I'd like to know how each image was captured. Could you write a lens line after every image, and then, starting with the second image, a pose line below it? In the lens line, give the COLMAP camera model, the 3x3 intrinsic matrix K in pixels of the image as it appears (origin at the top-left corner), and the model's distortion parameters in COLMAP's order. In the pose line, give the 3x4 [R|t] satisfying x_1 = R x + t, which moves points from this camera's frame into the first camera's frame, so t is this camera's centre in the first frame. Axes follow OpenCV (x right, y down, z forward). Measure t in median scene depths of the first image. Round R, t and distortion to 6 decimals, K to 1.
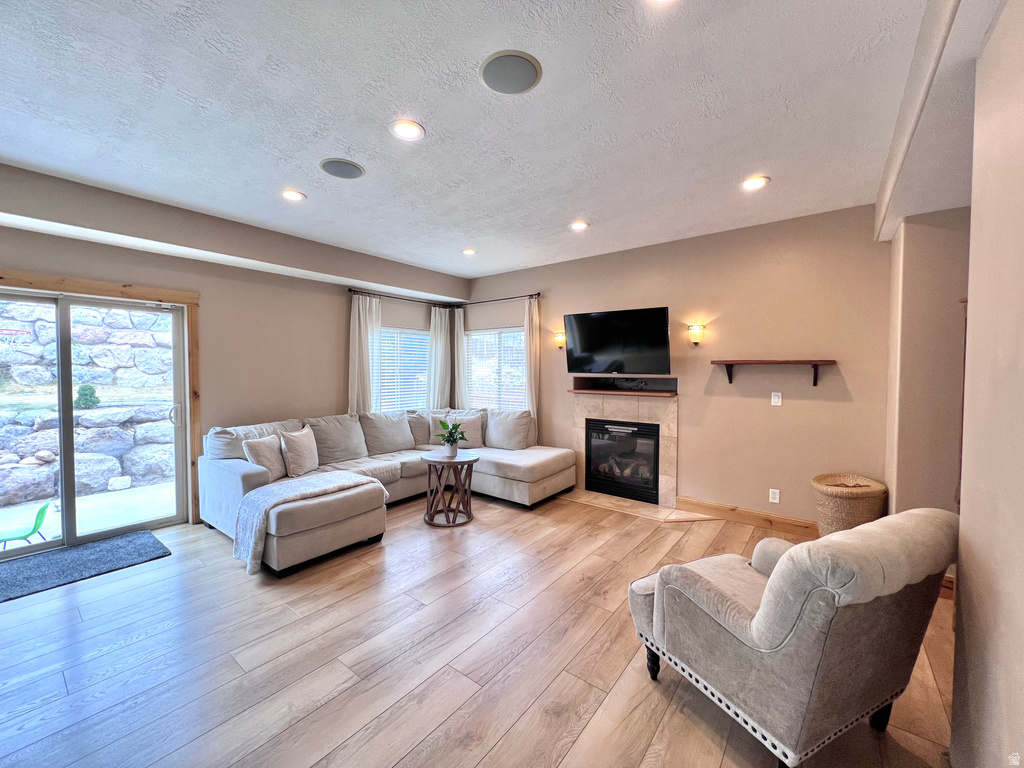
lens RADIAL K [[411.2, 0, 506.1], [0, 411.2, 383.1], [0, 0, 1]] dist [0.000356, -0.000039]
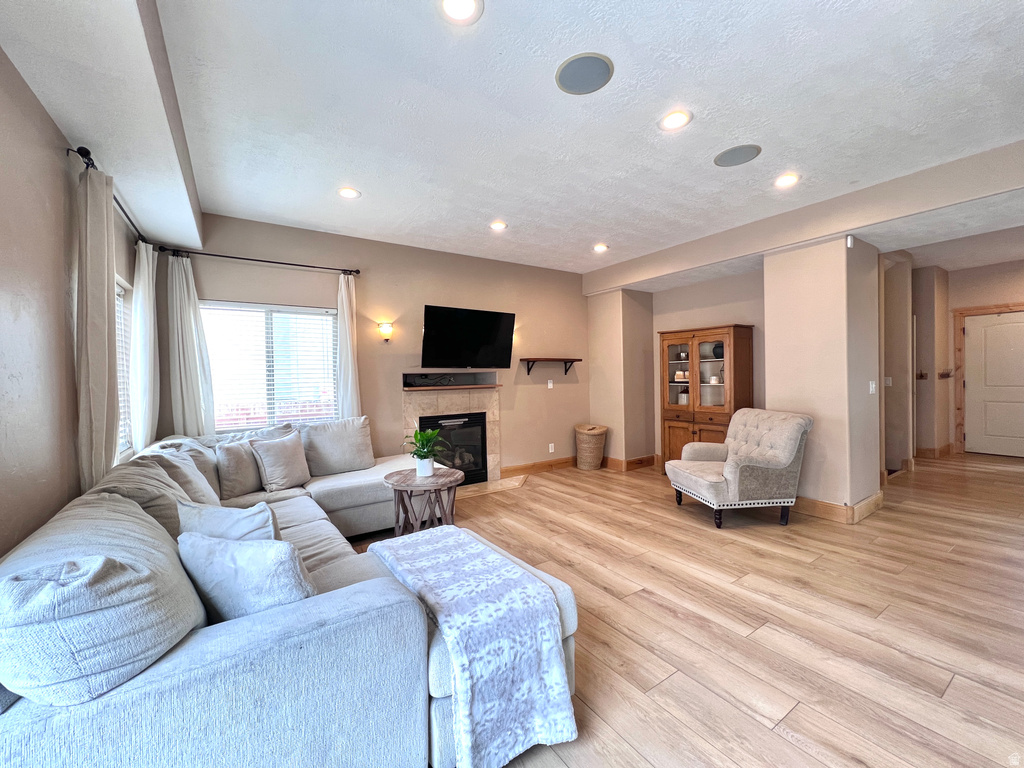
lens RADIAL K [[411.2, 0, 507.6], [0, 411.2, 381.1], [0, 0, 1]] dist [0.000356, -0.000039]
pose [[0.306102, -0.017496, 0.951838, -0.782747], [0.052468, 0.998621, 0.001483, 0.015476], [-0.950552, 0.049487, 0.306598, 0.628753]]
